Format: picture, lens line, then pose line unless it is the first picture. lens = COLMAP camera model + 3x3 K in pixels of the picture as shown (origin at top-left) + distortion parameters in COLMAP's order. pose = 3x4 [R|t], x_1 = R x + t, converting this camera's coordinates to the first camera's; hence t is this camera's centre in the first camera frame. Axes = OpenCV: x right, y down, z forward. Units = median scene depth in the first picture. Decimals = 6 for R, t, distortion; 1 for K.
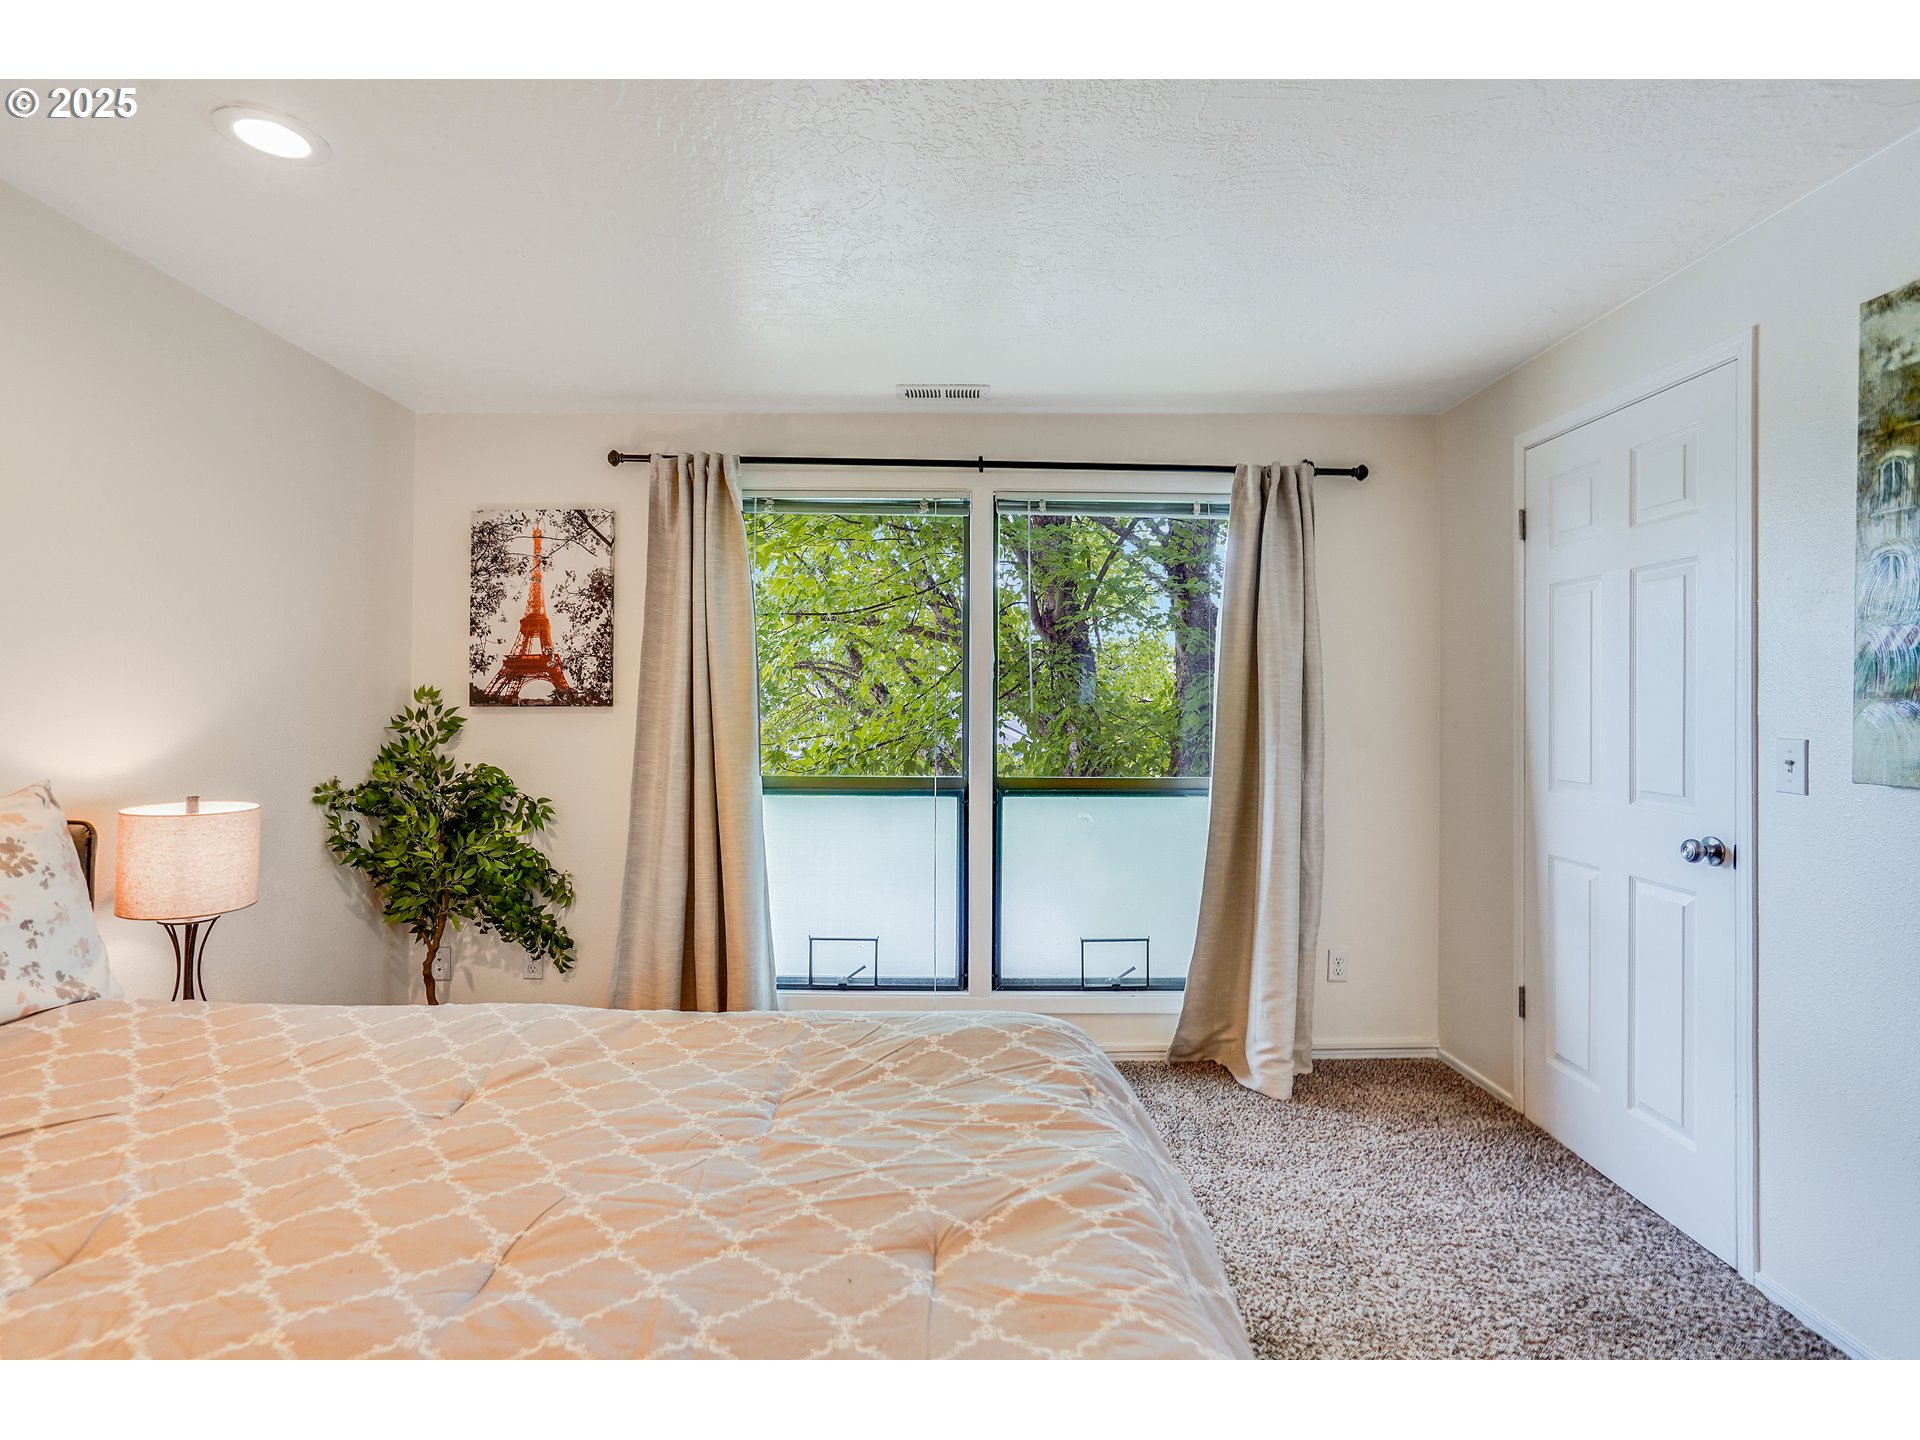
lens RADIAL K [[943.7, 0, 960.0], [0, 943.7, 720.0], [0, 0, 1]] dist [0.001233, 0.000015]
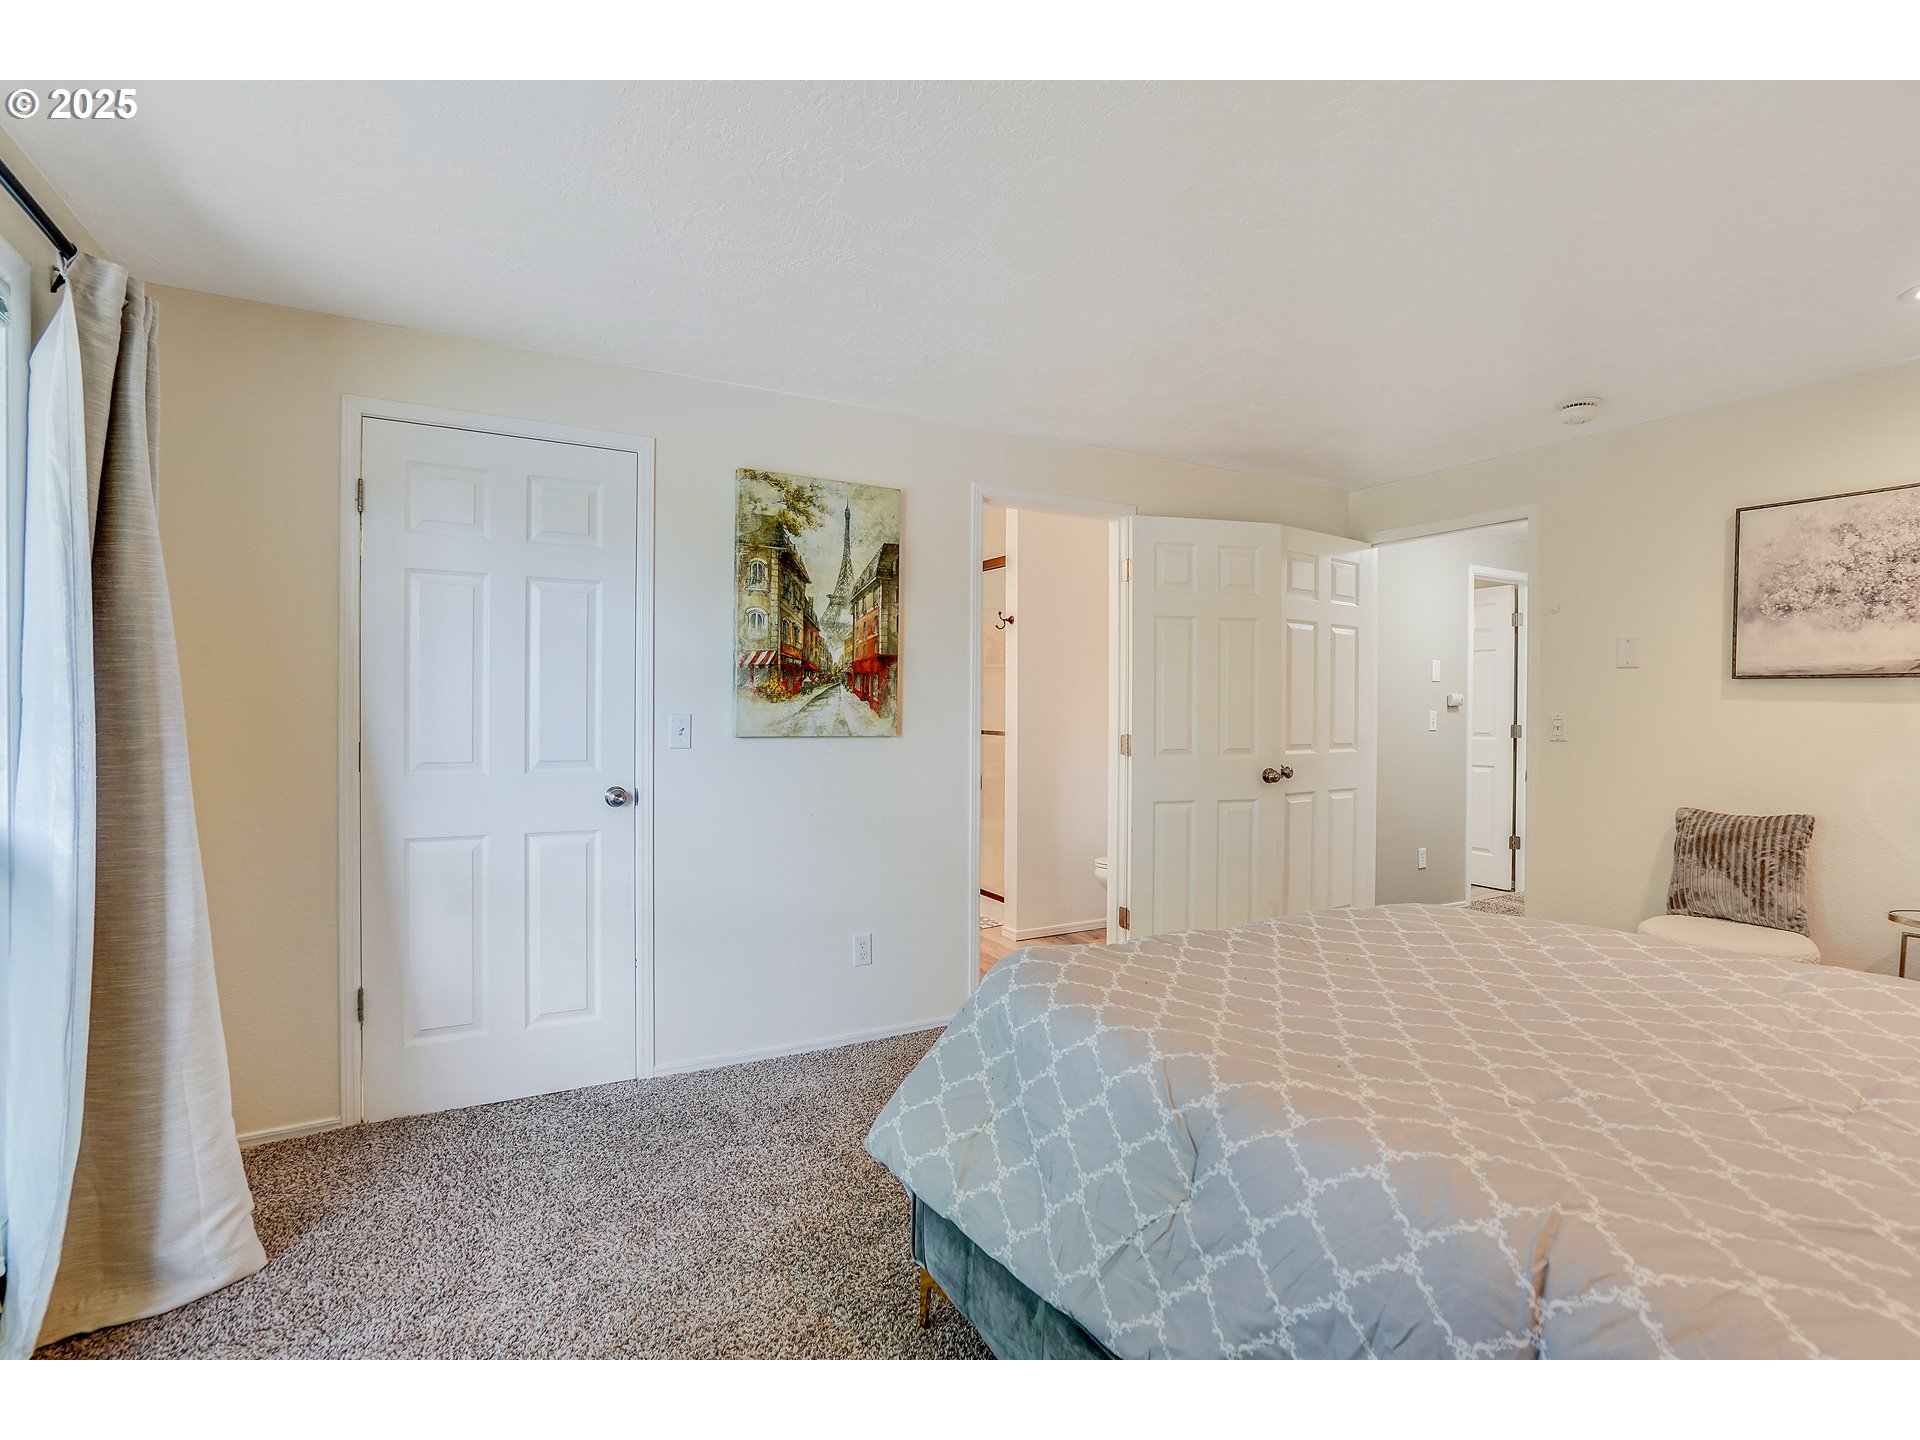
lens RADIAL K [[943.7, 0, 960.0], [0, 943.7, 720.0], [0, 0, 1]] dist [0.001233, 0.000015]
pose [[-0.485199, -0.020463, 0.874164, -0.451305], [-0.005299, 0.999777, 0.020463, -0.003558], [-0.874388, 0.005297, -0.485199, 0.844387]]
